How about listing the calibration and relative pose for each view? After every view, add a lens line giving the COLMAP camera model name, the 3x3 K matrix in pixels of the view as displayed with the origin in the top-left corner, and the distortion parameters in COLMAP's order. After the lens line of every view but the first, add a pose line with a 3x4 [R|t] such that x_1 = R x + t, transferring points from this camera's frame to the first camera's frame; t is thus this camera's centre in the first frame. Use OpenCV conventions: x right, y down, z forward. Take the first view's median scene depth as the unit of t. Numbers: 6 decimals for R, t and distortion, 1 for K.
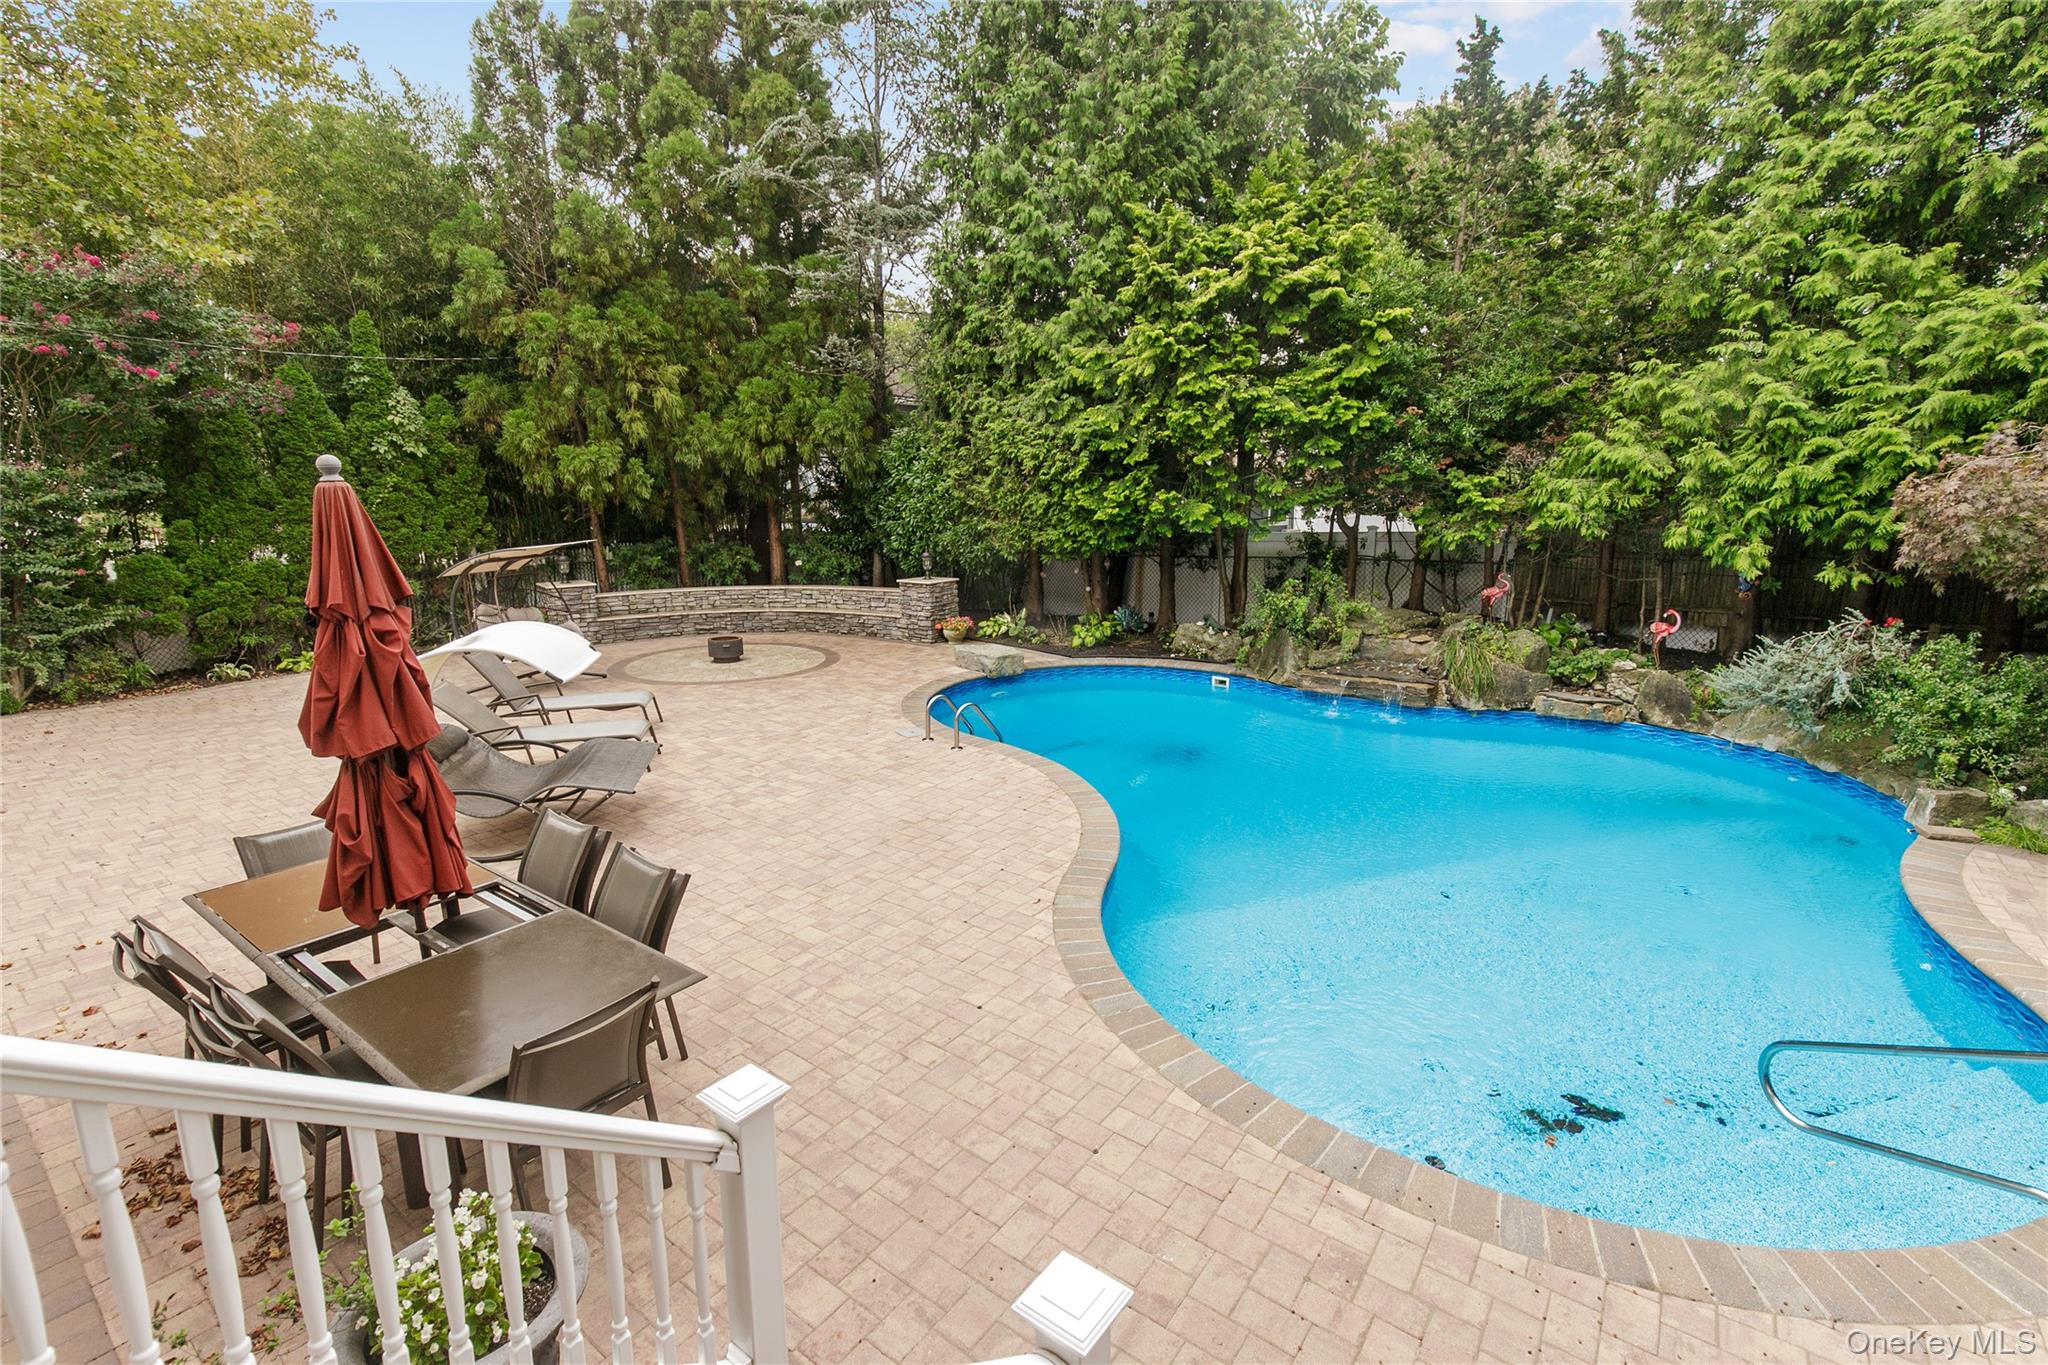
lens RADIAL K [[932.3, 0, 1036.8], [0, 932.3, 696.4], [0, 0, 1]] dist [0.008394, -0.002577]
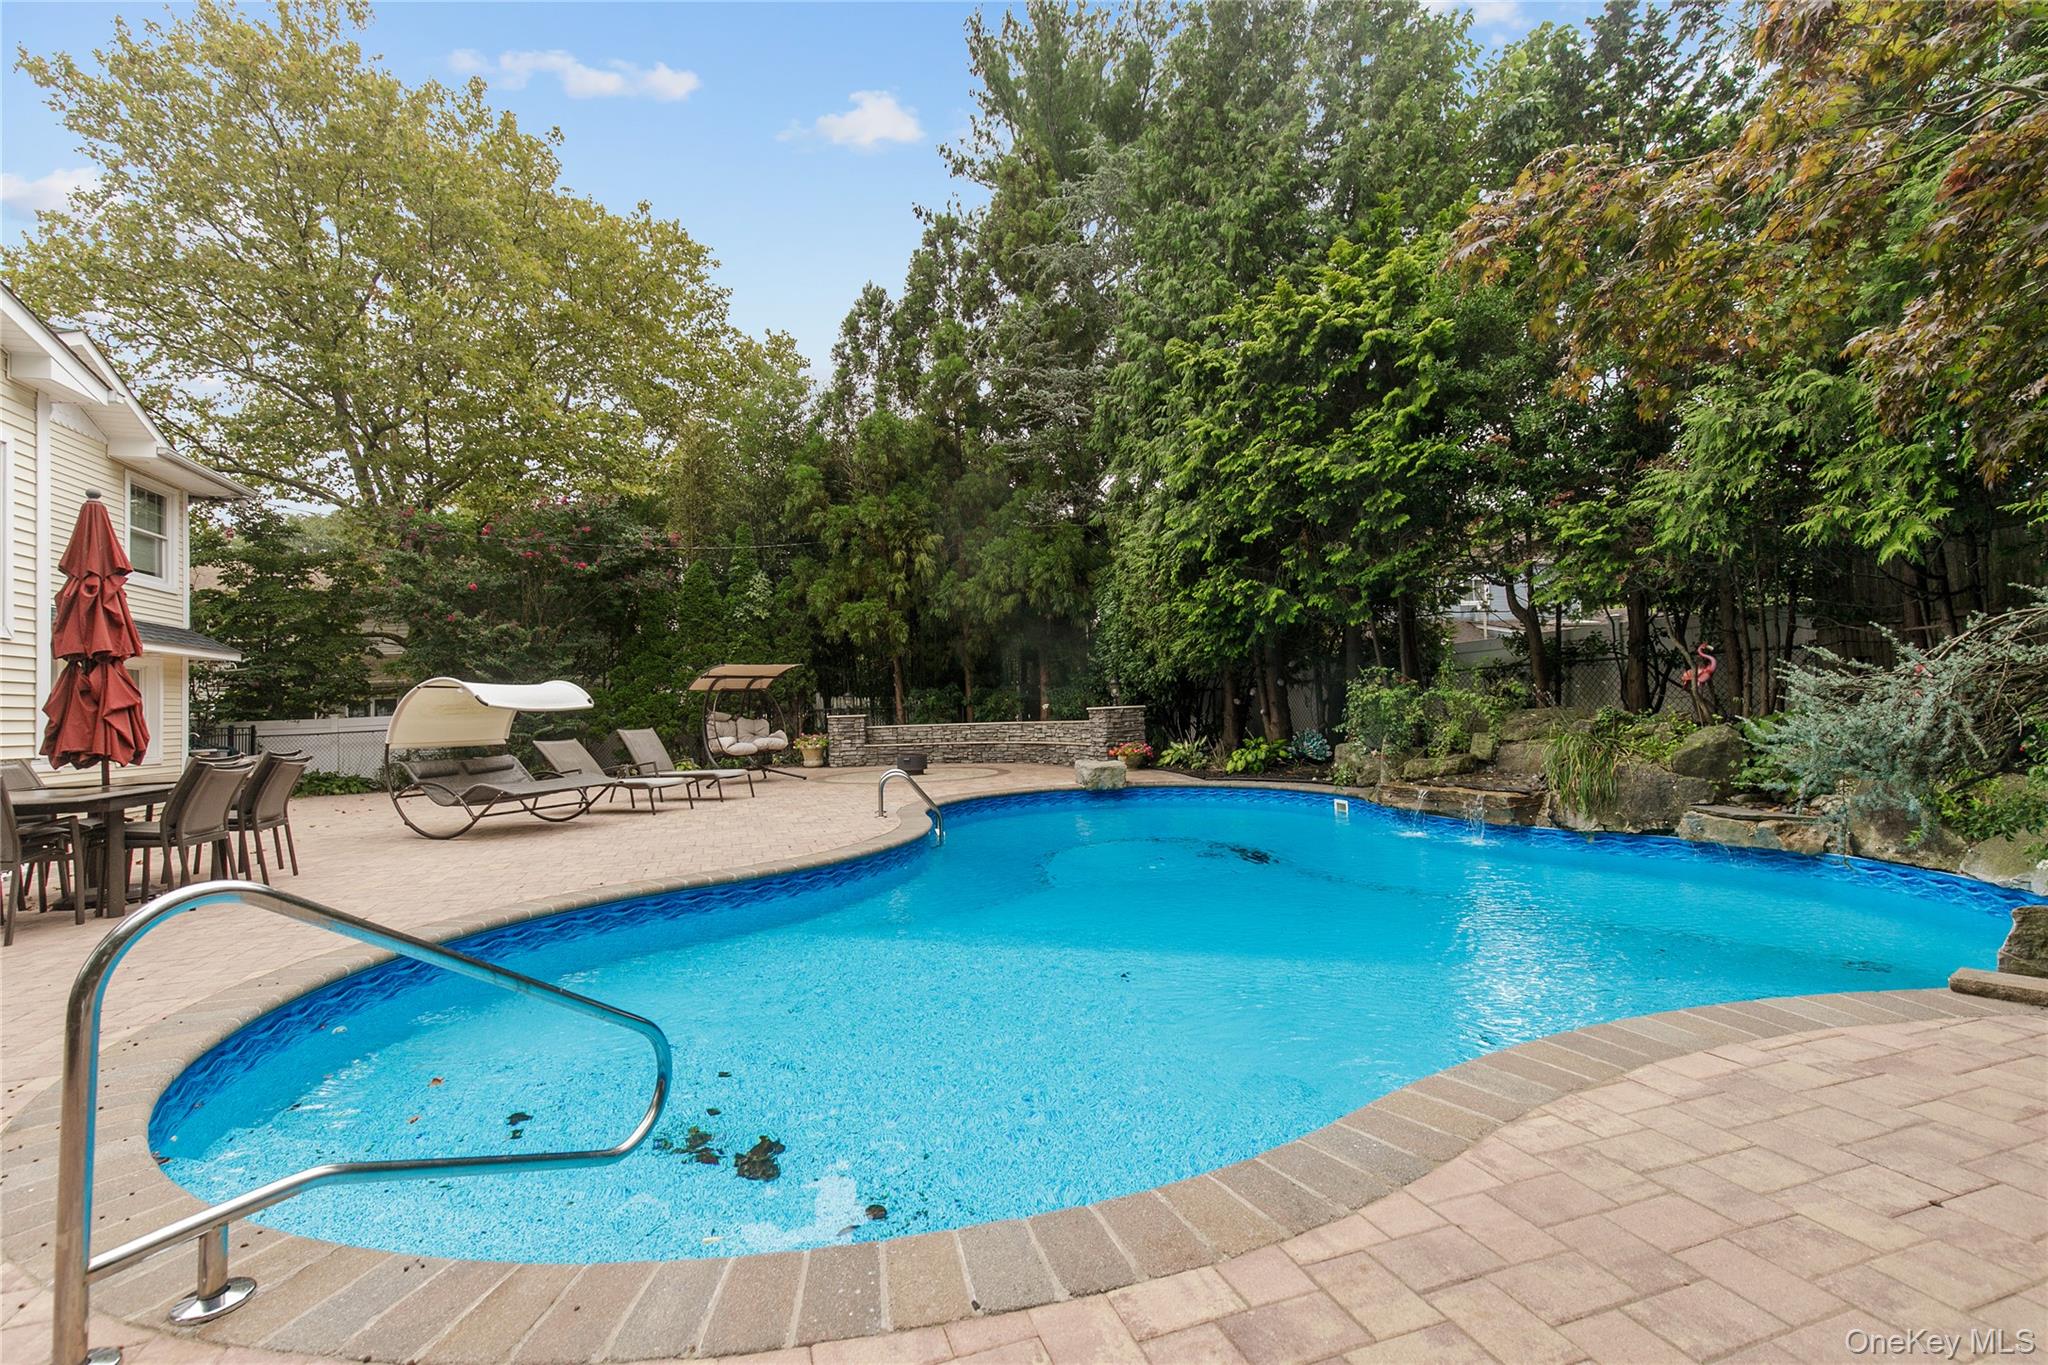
lens RADIAL K [[932.3, 0, 1007.6], [0, 932.3, 687.1], [0, 0, 1]] dist [0.008394, -0.002577]
pose [[0.814077, -0.030824, -0.579939, 0.416649], [-0.106084, 0.973897, -0.200675, 0.074071], [0.570986, 0.224887, 0.789557, 0.161360]]
